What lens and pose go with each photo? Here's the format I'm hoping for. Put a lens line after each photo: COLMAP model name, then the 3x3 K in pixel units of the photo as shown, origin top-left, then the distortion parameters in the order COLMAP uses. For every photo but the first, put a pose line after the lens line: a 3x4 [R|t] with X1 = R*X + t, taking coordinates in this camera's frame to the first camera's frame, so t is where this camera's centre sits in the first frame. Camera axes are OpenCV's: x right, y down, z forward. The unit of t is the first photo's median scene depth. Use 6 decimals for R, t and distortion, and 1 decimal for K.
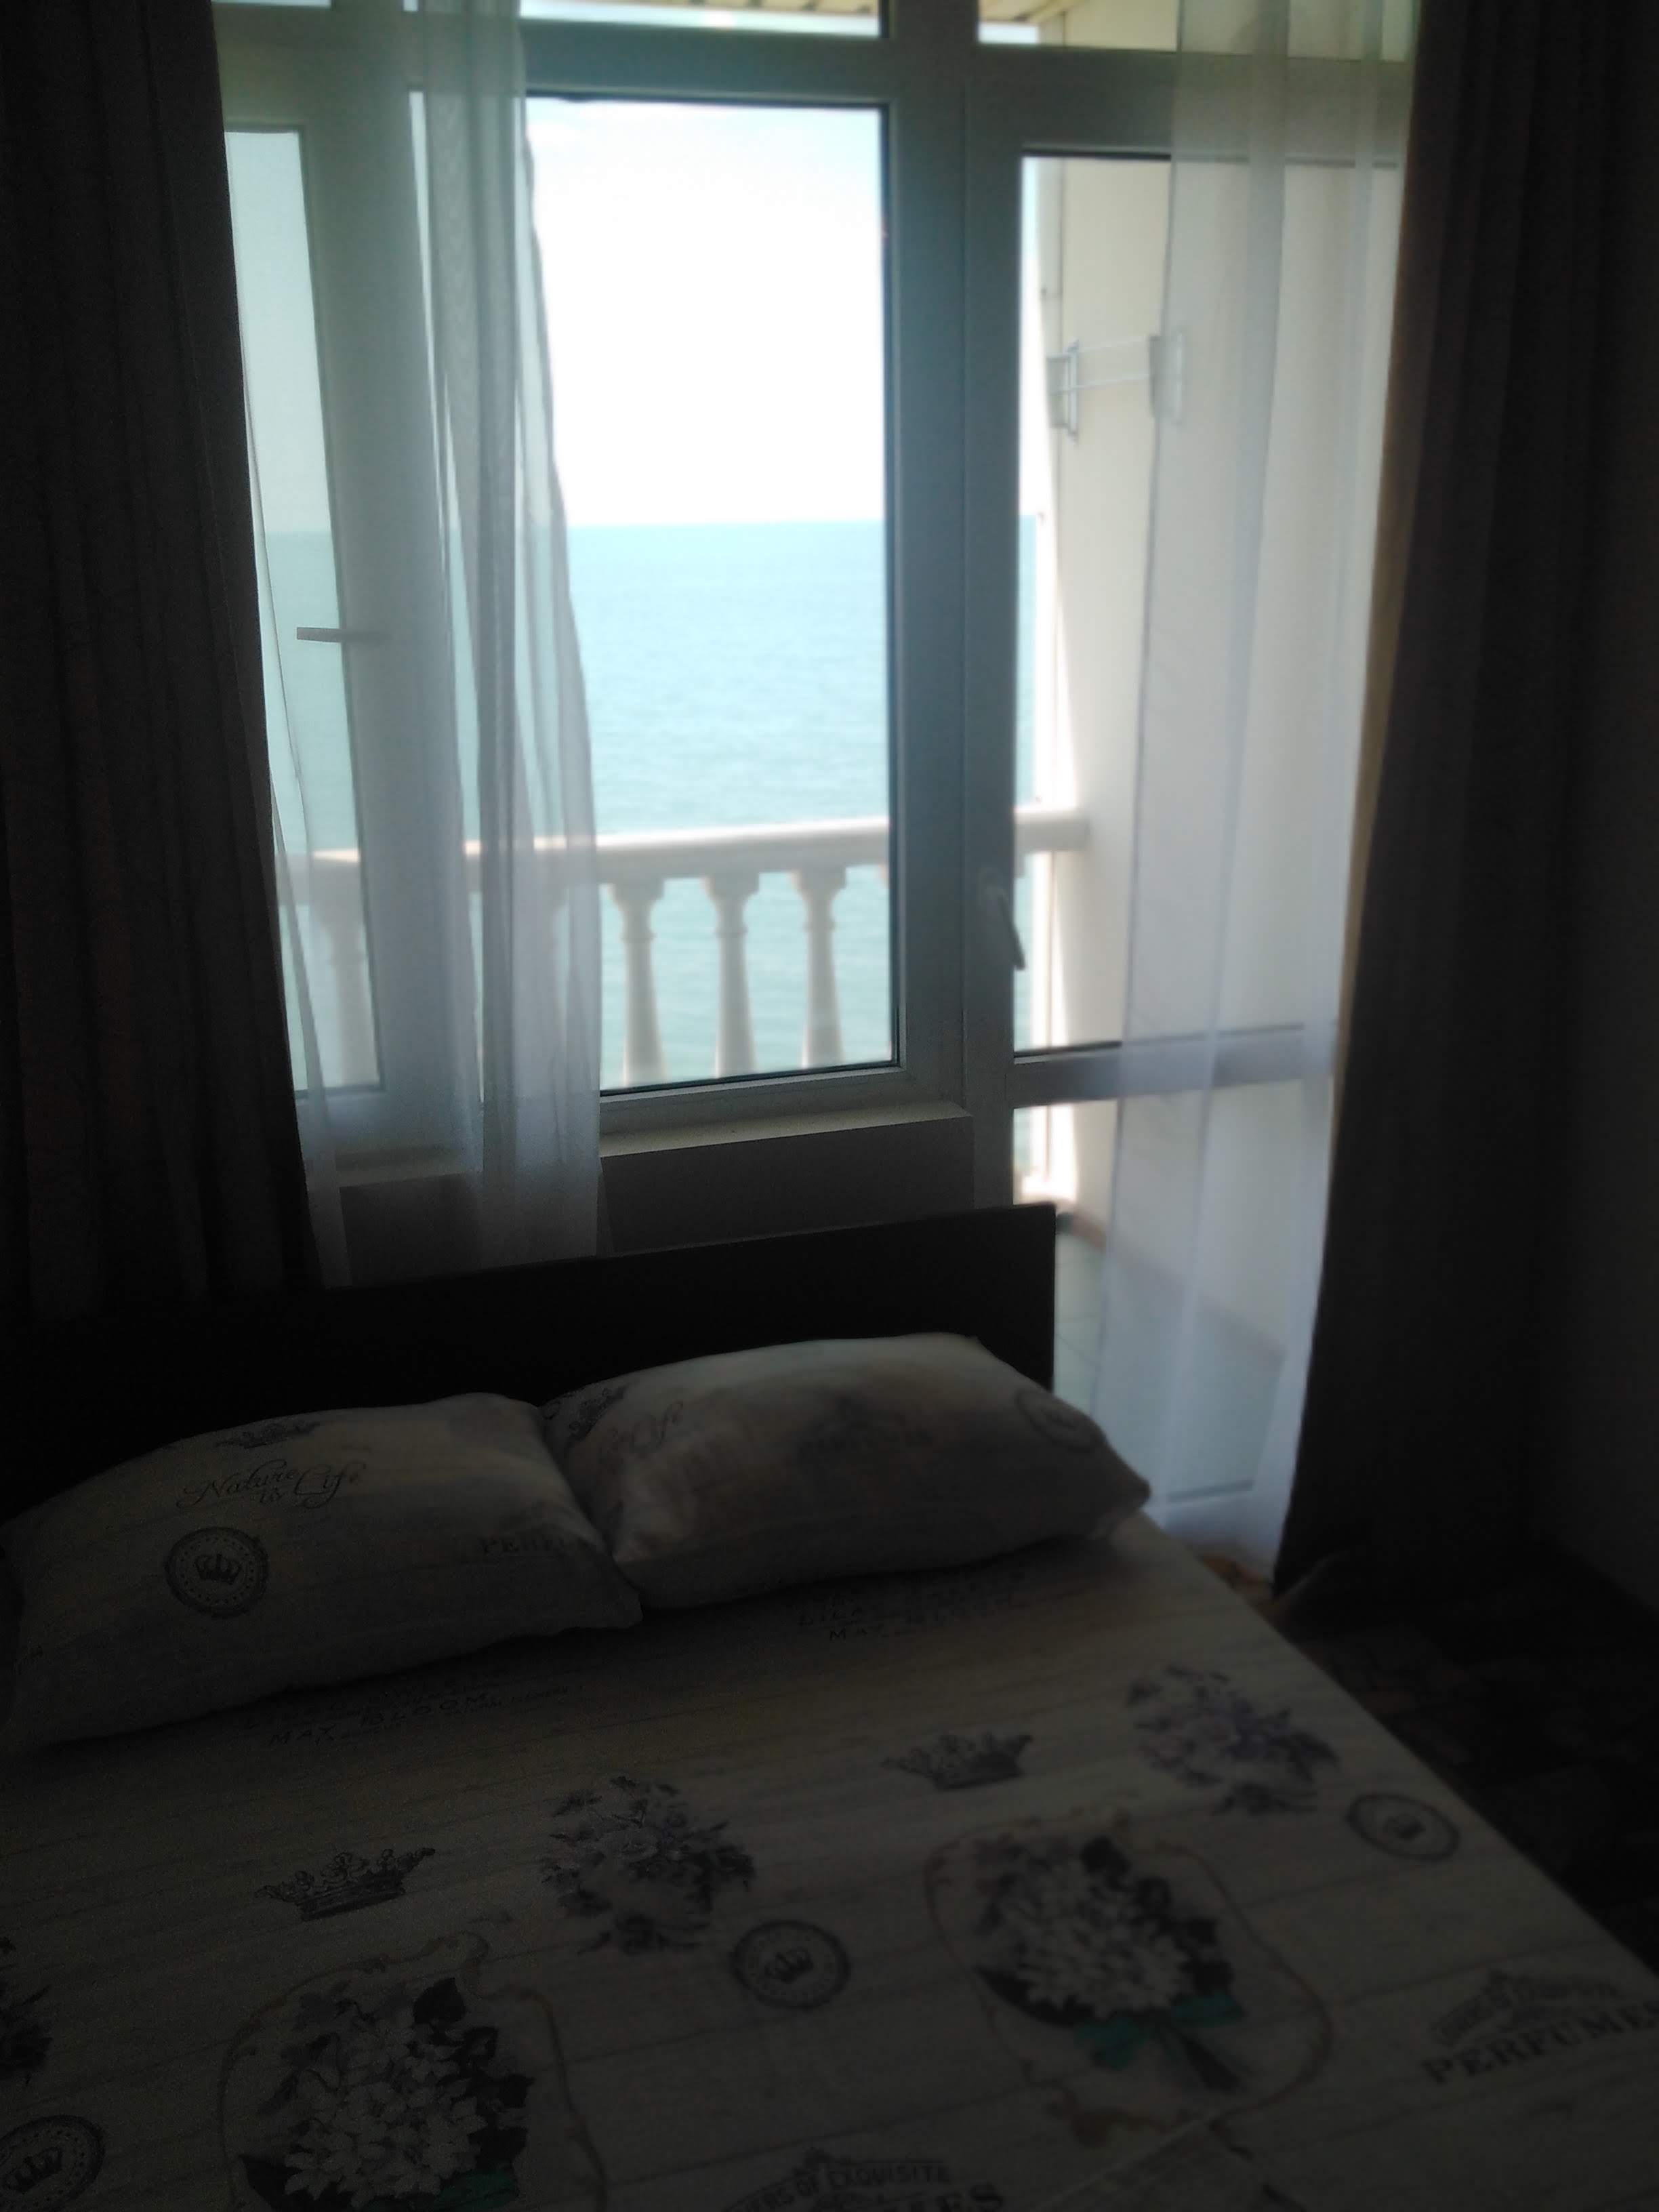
lens RADIAL K [[2151.3, 0, 836.1], [0, 2151.3, 1090.7], [0, 0, 1]] dist [0.055623, 0.000000]
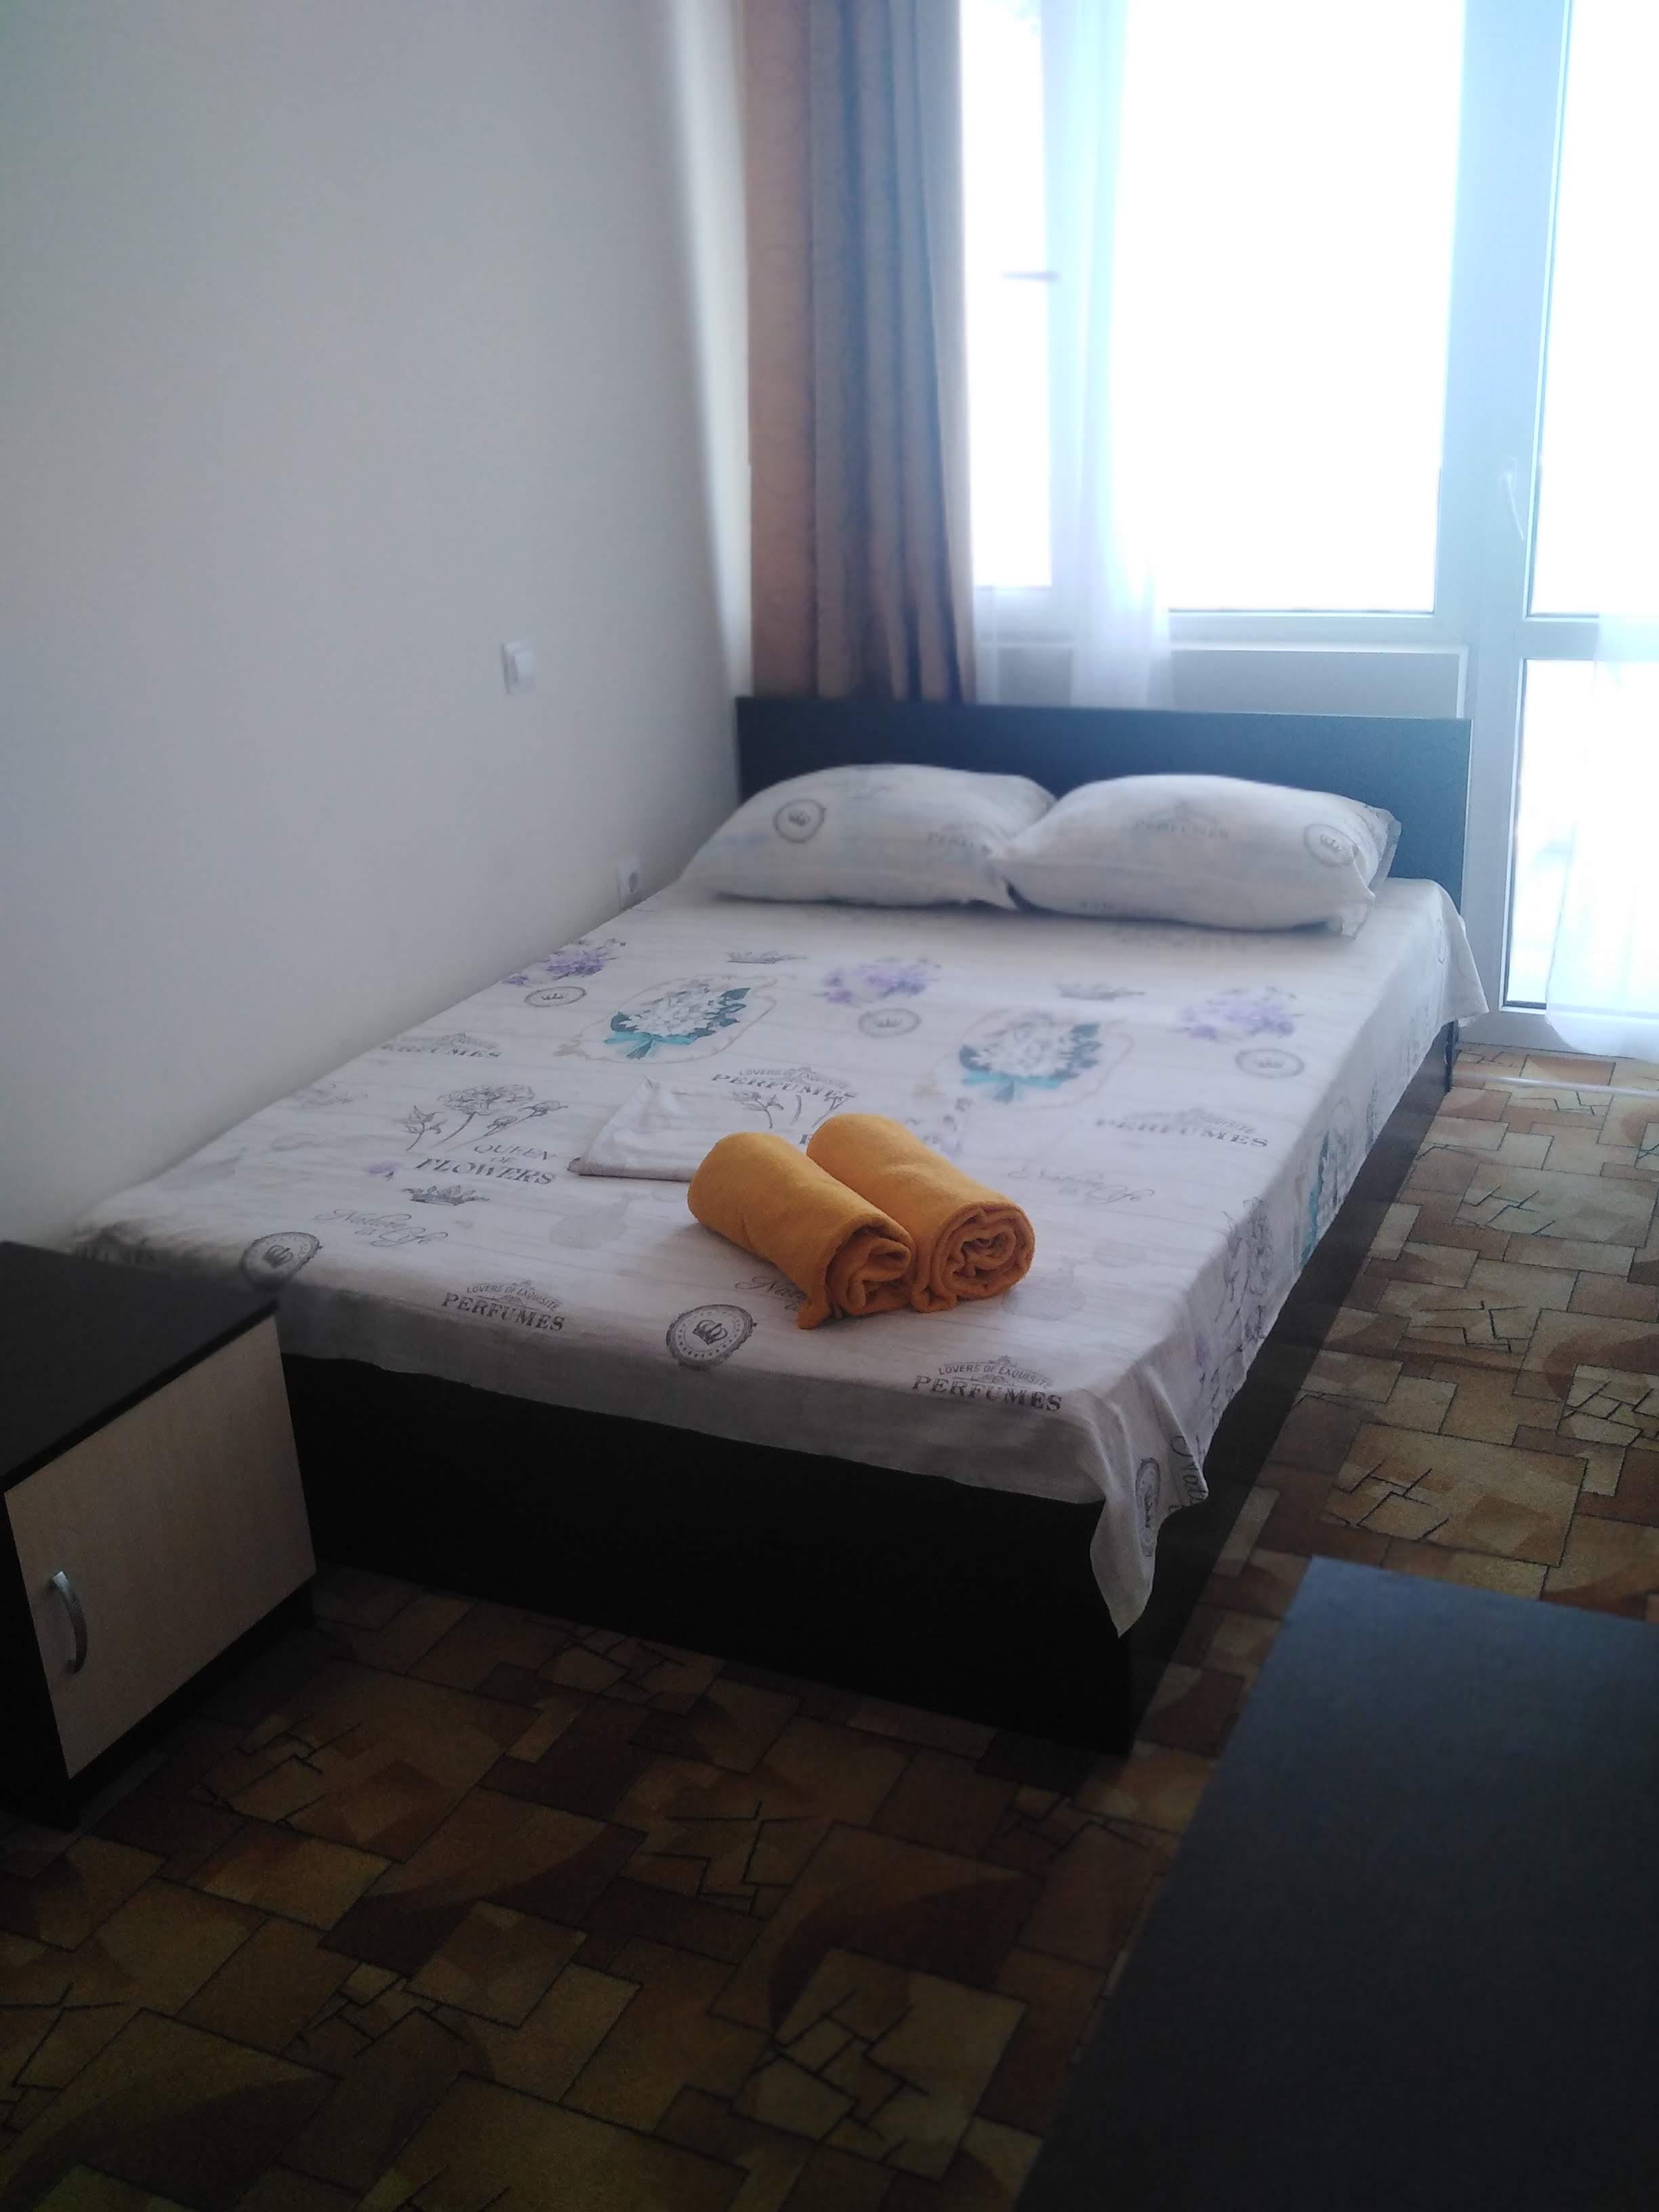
lens RADIAL K [[2190.4, 0, 830.9], [0, 2190.4, 1105.8], [0, 0, 1]] dist [0.022927, 0.000000]
pose [[0.728564, 0.227103, -0.646234, 1.000741], [-0.136279, 0.972636, 0.188168, 0.111235], [0.671284, -0.049025, 0.739577, -0.352009]]
